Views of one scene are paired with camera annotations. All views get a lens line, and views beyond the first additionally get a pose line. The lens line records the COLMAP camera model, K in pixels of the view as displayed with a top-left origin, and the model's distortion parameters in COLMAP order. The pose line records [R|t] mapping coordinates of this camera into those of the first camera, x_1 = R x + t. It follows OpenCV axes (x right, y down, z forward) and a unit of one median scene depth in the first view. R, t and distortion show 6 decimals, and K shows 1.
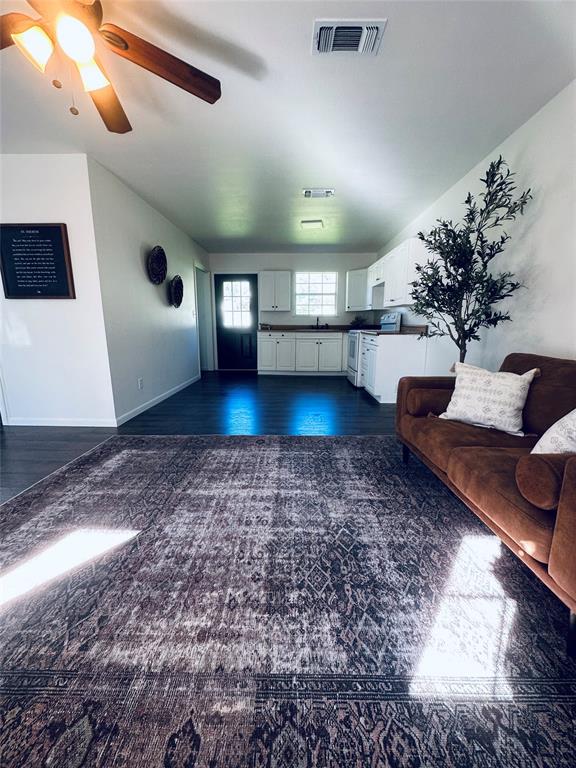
lens RADIAL K [[307.2, 0, 288.0], [0, 307.2, 384.0], [0, 0, 1]] dist [-0.002142, 0.000071]
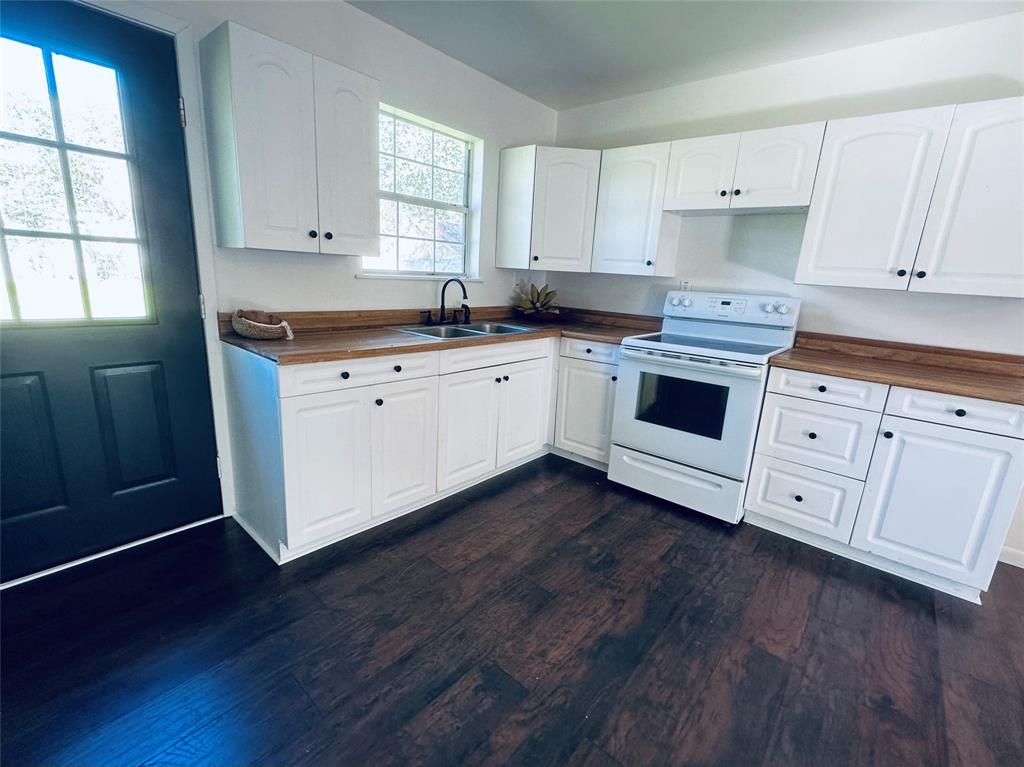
lens RADIAL K [[442.2, 0, 512.0], [0, 442.2, 383.5], [0, 0, 1]] dist [-0.001696, -0.000136]
pose [[0.627800, -0.156865, 0.762405, -0.623354], [0.095315, 0.987604, 0.124713, -0.521673], [-0.772517, -0.005626, 0.634969, 2.096329]]
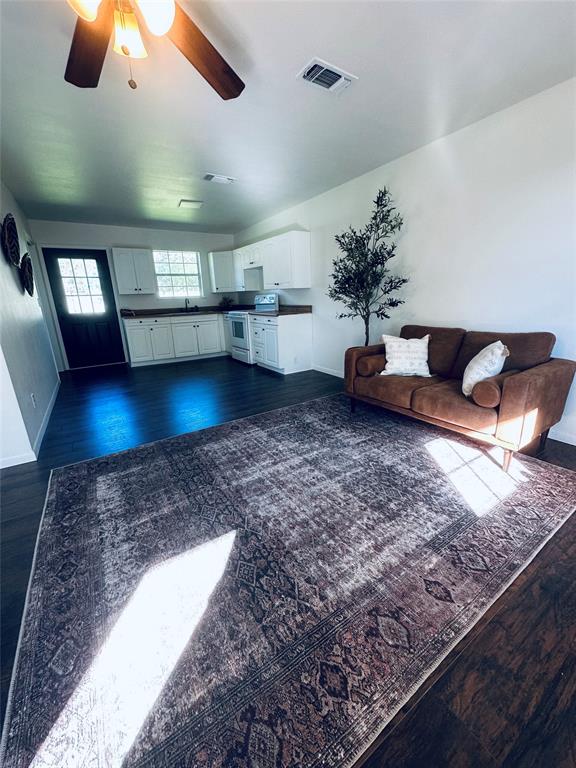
lens RADIAL K [[307.2, 0, 288.0], [0, 307.2, 384.0], [0, 0, 1]] dist [-0.002142, 0.000071]
pose [[0.829075, -0.182104, 0.528651, -0.600069], [0.140765, 0.983003, 0.117855, -0.074333], [-0.541128, -0.023295, 0.840618, 0.023890]]
